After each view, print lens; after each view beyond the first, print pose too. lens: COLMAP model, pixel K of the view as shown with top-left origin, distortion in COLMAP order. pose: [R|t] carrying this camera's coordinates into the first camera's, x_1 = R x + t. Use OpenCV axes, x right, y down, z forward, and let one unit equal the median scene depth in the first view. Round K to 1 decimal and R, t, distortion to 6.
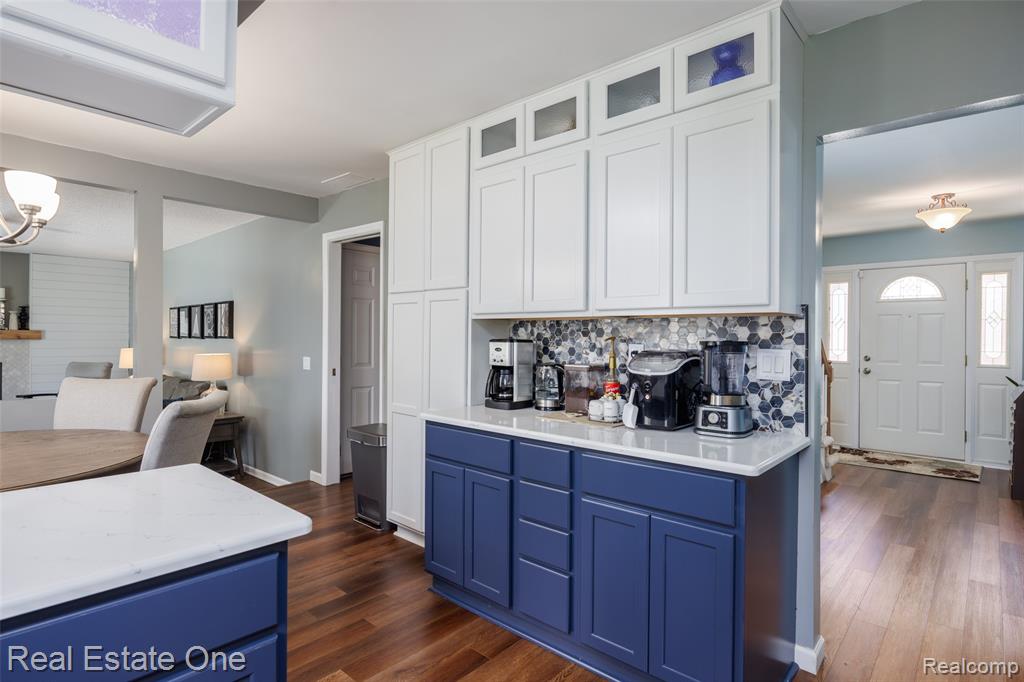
lens RADIAL K [[532.3, 0, 512.0], [0, 532.3, 341.0], [0, 0, 1]] dist [-0.002573, -0.000121]
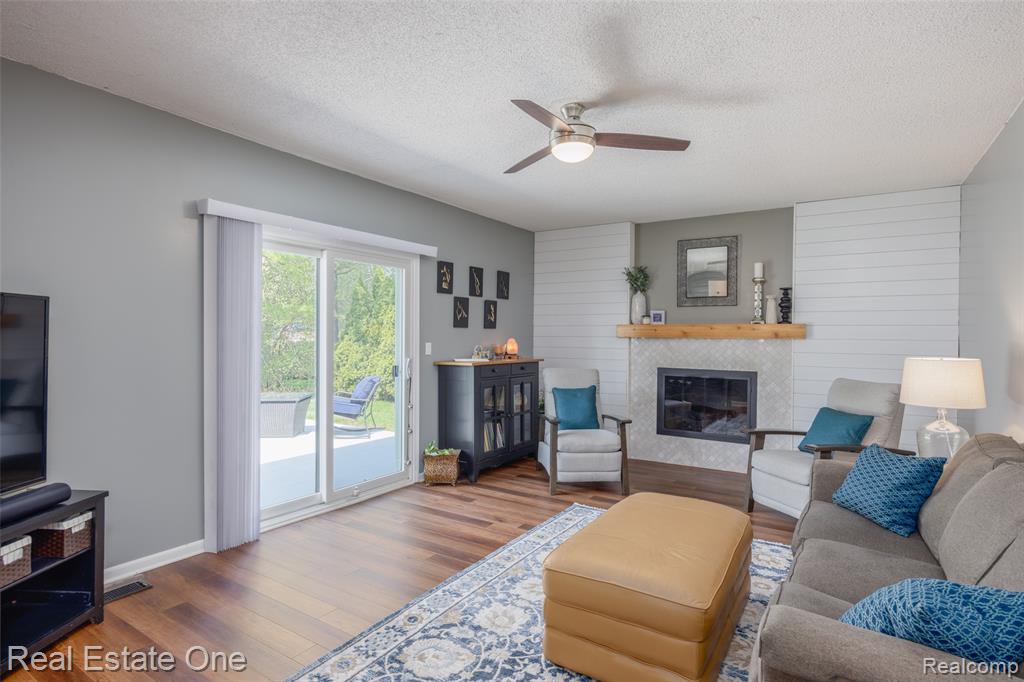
lens RADIAL K [[532.3, 0, 512.0], [0, 532.3, 341.0], [0, 0, 1]] dist [-0.002573, -0.000121]
pose [[0.169622, 0.001575, -0.985508, -0.336566], [-0.010285, 0.999947, -0.000172, 0.003979], [0.985456, 0.010165, 0.169629, 0.565293]]
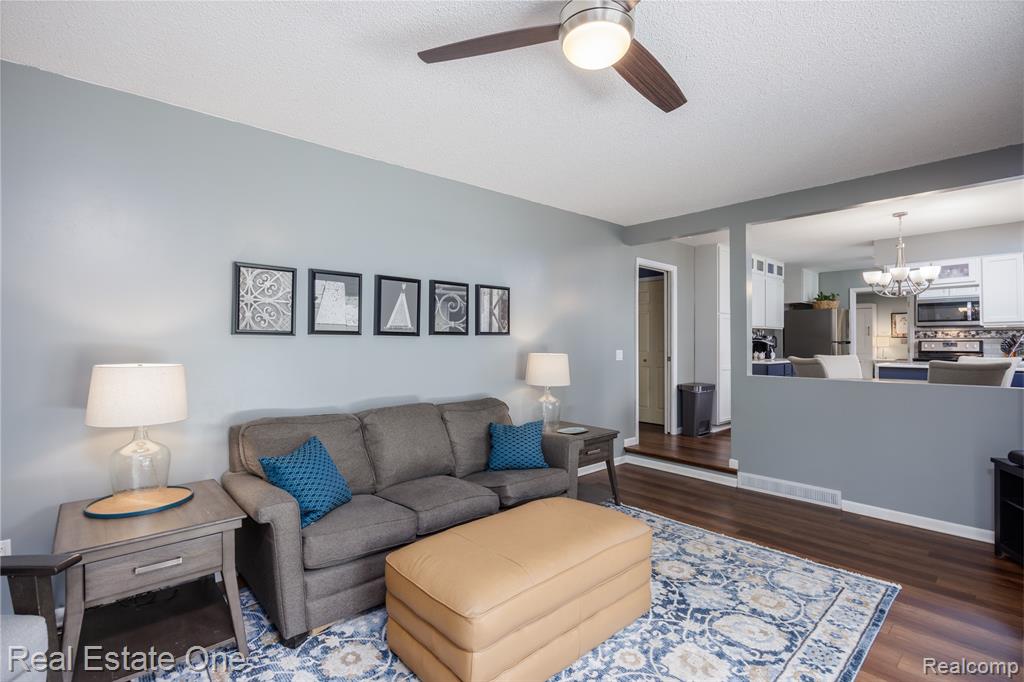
lens RADIAL K [[487.8, 0, 512.0], [0, 487.8, 341.0], [0, 0, 1]] dist [-0.010530, 0.000983]
pose [[0.096357, -0.009691, 0.995300, -0.928650], [0.005213, 0.999944, 0.009231, -0.001817], [-0.995333, 0.004299, 0.096402, 0.689067]]
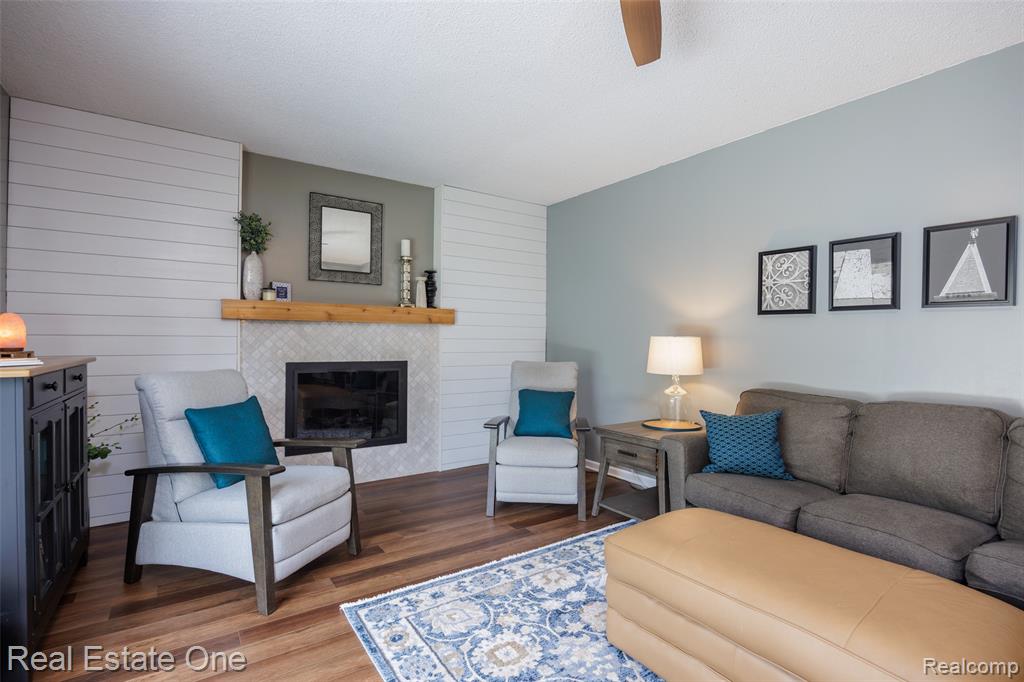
lens RADIAL K [[487.8, 0, 512.0], [0, 487.8, 341.0], [0, 0, 1]] dist [-0.010530, 0.000983]
pose [[0.973073, -0.002336, -0.230487, -0.704718], [0.002018, 0.999997, -0.001619, 0.018274], [0.230490, 0.001110, 0.973074, 0.473692]]
